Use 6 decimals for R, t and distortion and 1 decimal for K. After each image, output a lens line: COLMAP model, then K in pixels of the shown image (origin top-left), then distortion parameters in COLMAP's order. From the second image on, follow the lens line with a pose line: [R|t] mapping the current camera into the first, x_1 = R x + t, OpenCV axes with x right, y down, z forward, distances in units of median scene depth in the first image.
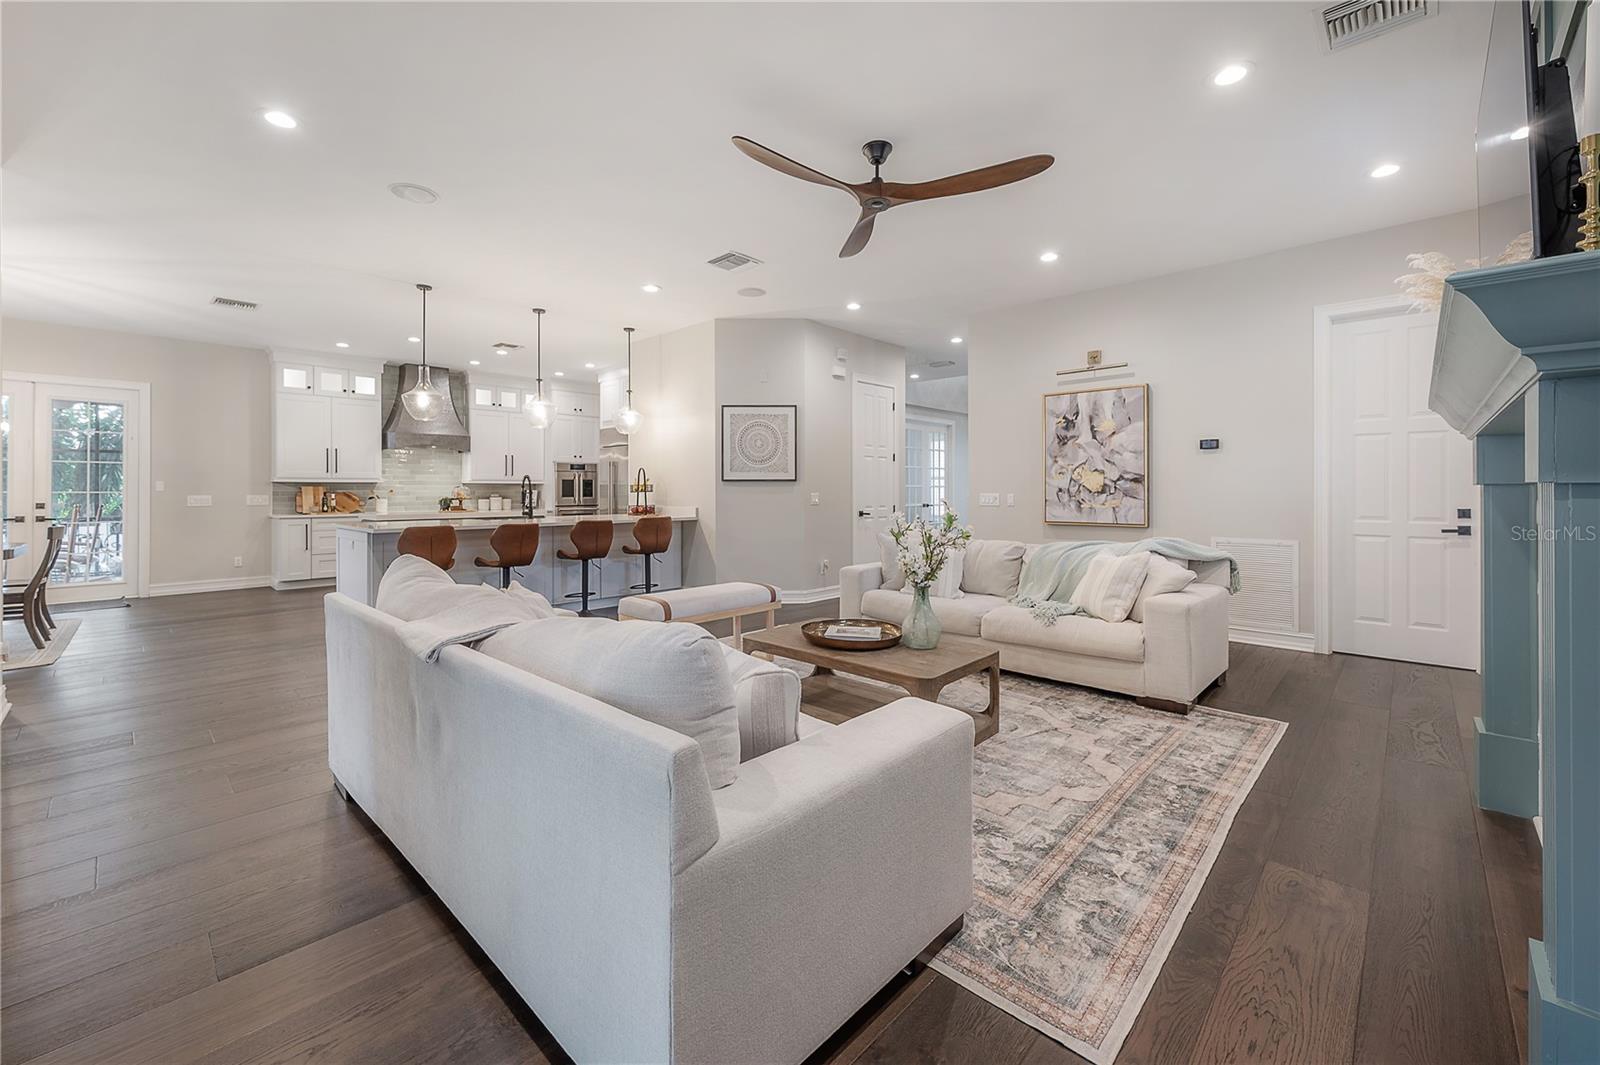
lens RADIAL K [[632.9, 0, 732.1], [0, 632.9, 493.5], [0, 0, 1]] dist [0.001858, -0.000197]
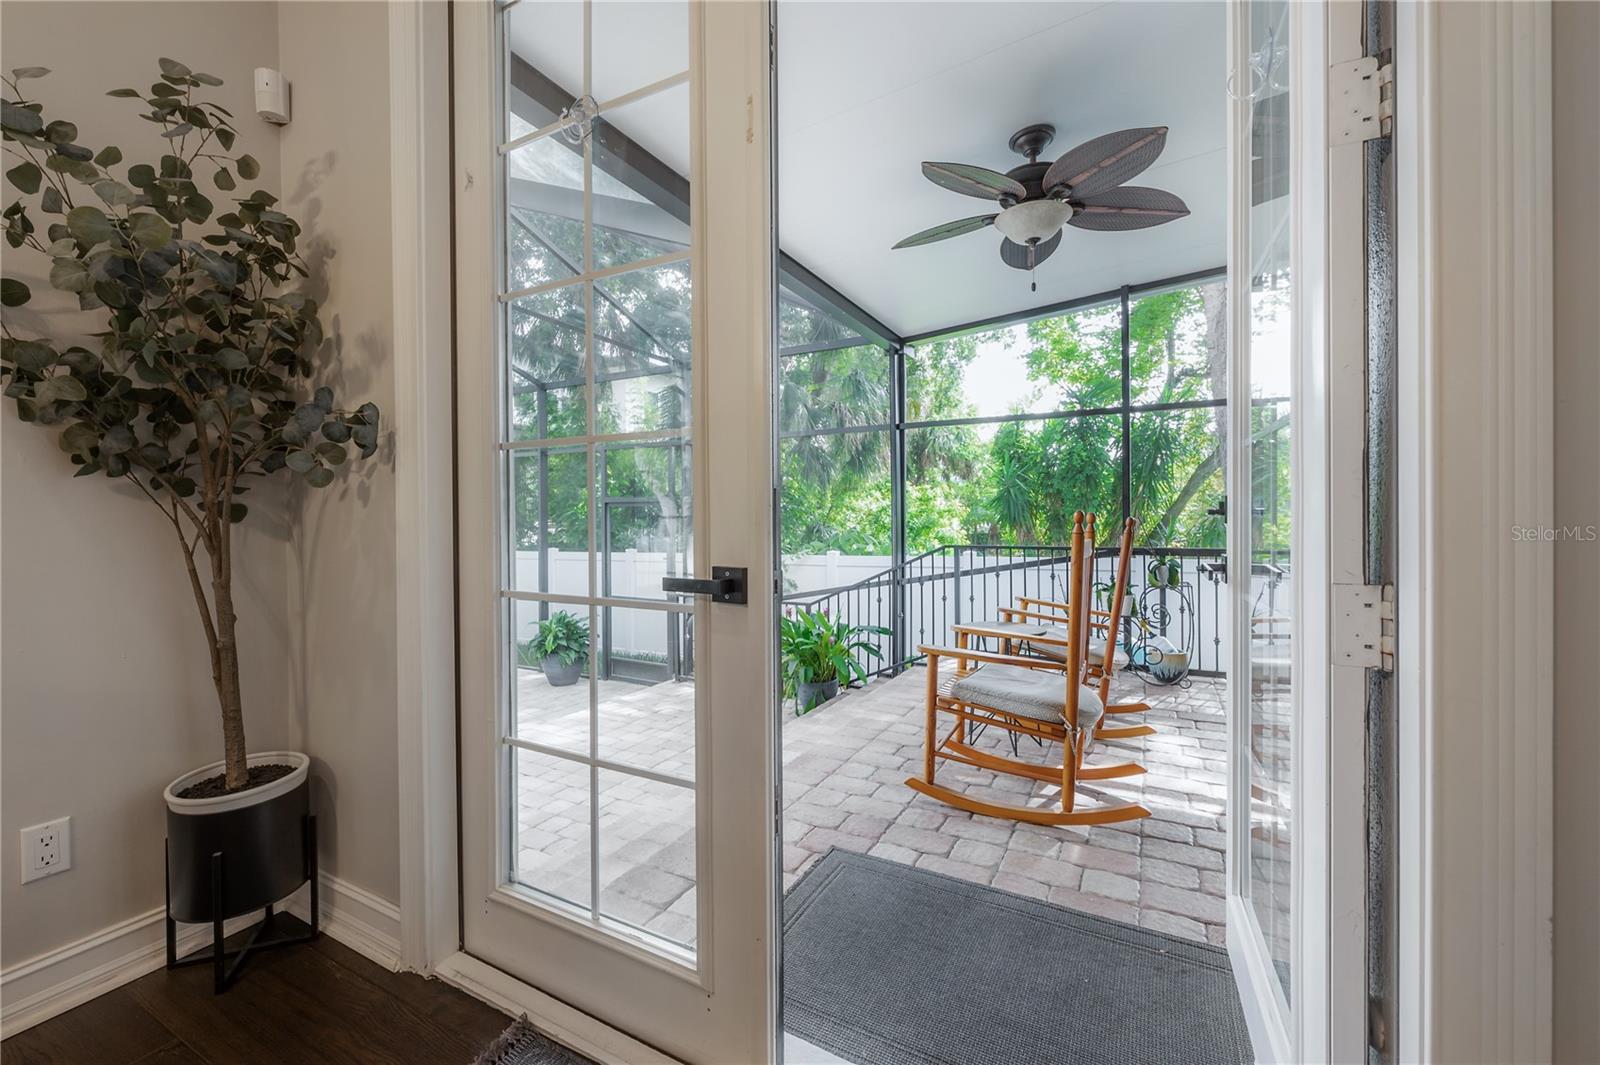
lens RADIAL K [[632.9, 0, 814.1], [0, 632.9, 515.4], [0, 0, 1]] dist [0.001858, -0.000197]
pose [[0.319307, -0.009478, -0.947604, -0.969161], [0.010694, 0.999922, -0.006397, 0.024567], [0.947591, -0.008091, 0.319383, 0.970674]]
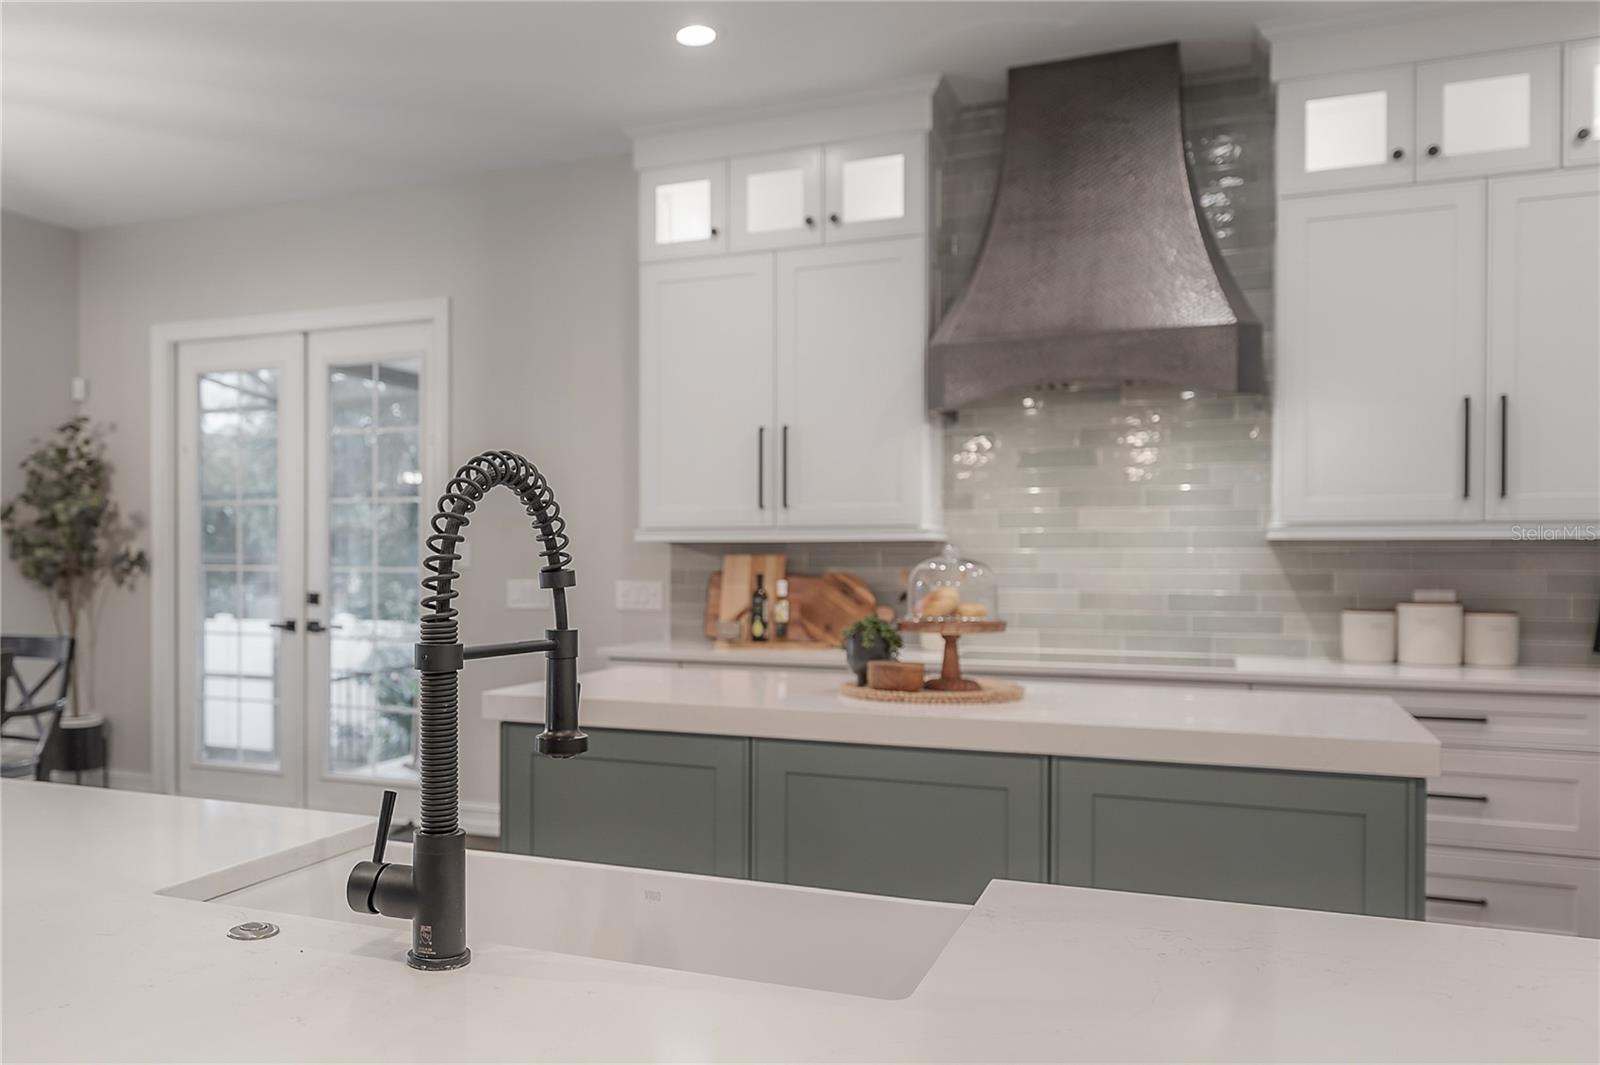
lens RADIAL K [[1194.0, 0, 790.1], [0, 1194.0, 566.1], [0, 0, 1]] dist [0.004213, 0.007647]
pose [[0.421925, 0.007134, -0.906603, -0.156744], [-0.008313, 0.999957, 0.003999, -0.010408], [0.906593, 0.005850, 0.421966, 0.962697]]
